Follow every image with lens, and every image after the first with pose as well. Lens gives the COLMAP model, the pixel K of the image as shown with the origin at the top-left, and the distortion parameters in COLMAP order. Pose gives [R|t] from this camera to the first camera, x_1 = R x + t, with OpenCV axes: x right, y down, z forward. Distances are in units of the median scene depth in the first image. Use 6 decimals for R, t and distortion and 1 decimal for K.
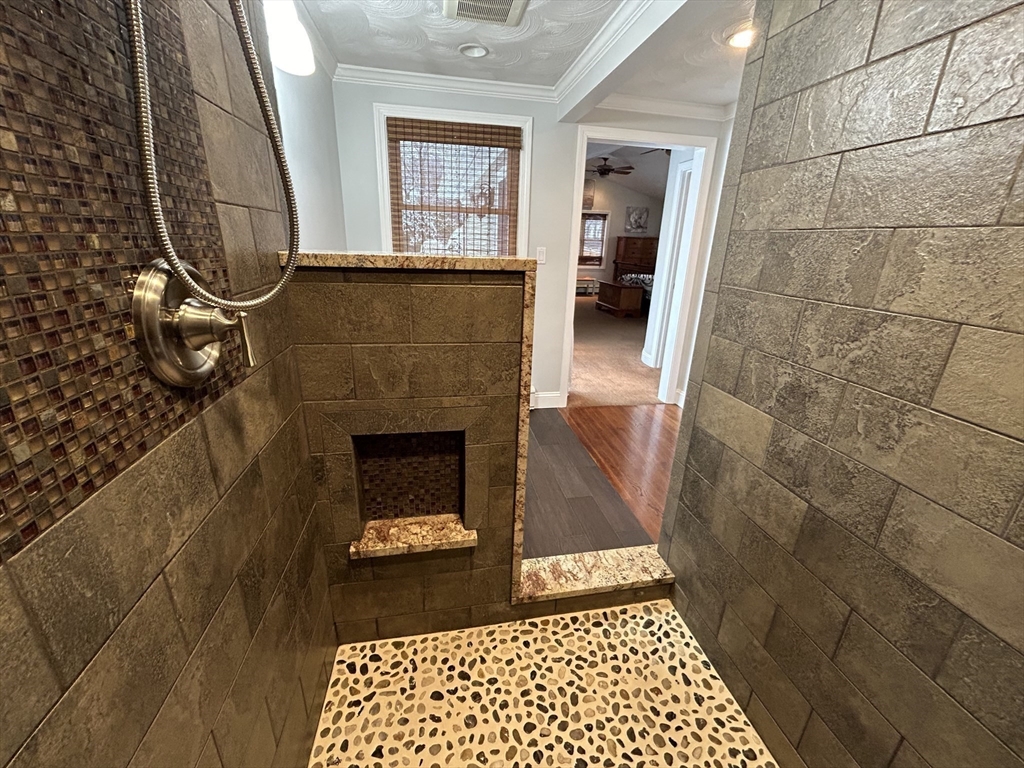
lens RADIAL K [[413.5, 0, 507.6], [0, 413.5, 382.1], [0, 0, 1]] dist [0.000219, 0.000190]
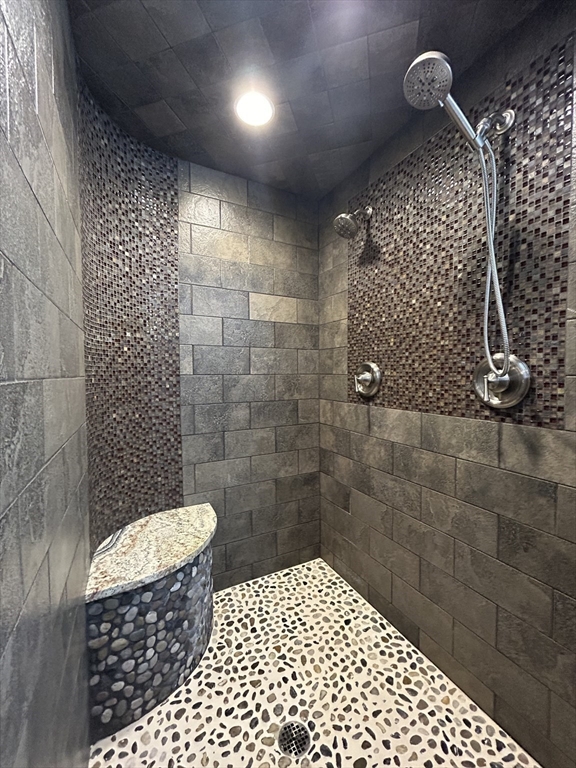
lens RADIAL K [[310.1, 0, 292.3], [0, 310.1, 383.8], [0, 0, 1]] dist [0.000219, 0.000190]
pose [[-0.949508, -0.015390, -0.313364, 0.921638], [-0.124722, 0.934999, 0.331995, -0.593742], [0.287886, 0.354315, -0.889709, 2.363550]]
